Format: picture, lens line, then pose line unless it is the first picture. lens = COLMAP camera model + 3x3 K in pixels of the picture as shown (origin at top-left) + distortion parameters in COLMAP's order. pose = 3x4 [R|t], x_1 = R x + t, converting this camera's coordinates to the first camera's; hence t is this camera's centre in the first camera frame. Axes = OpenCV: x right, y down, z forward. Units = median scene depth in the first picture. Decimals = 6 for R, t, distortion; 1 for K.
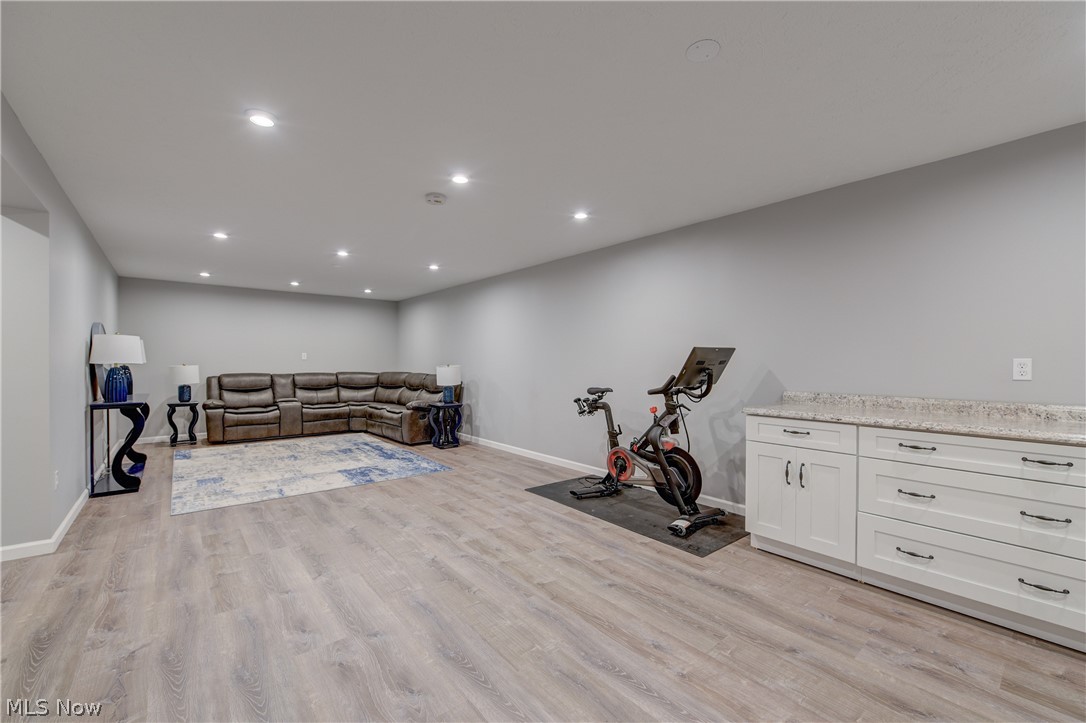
lens RADIAL K [[442.7, 0, 543.0], [0, 442.7, 361.5], [0, 0, 1]] dist [-0.000934, -0.000164]
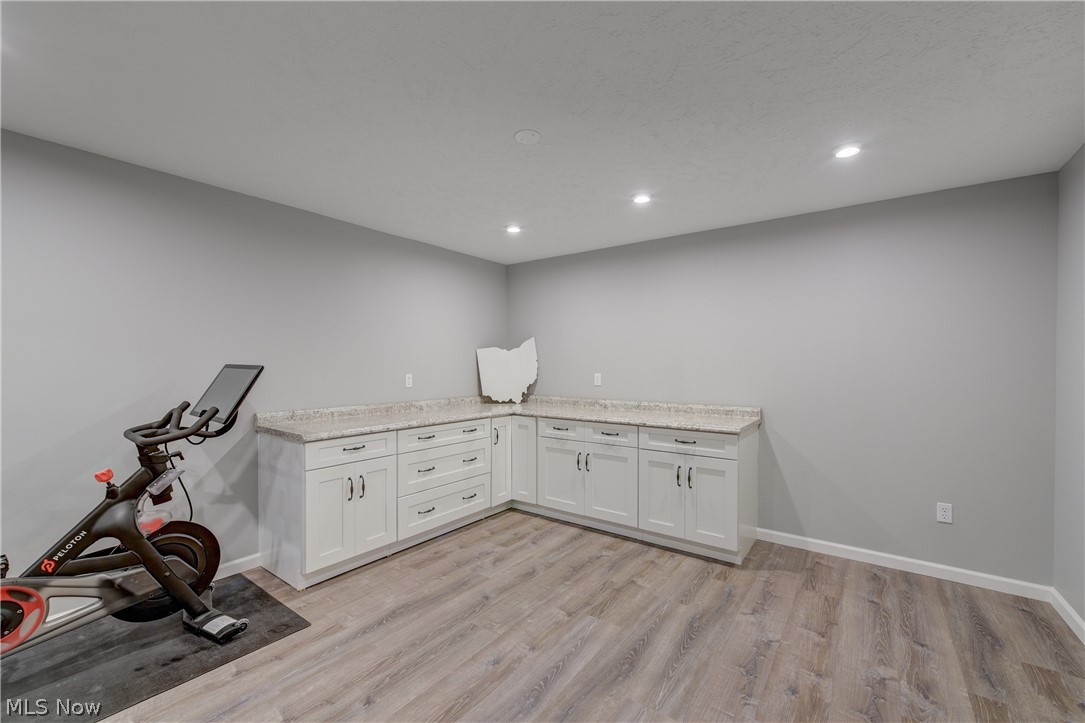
lens RADIAL K [[442.3, 0, 542.5], [0, 442.3, 361.5], [0, 0, 1]] dist [-0.000934, -0.000164]
pose [[-0.226977, 0.004167, 0.973891, -0.592732], [-0.001603, 0.999988, -0.004653, -0.045131], [-0.973899, -0.002618, -0.226967, 0.855654]]
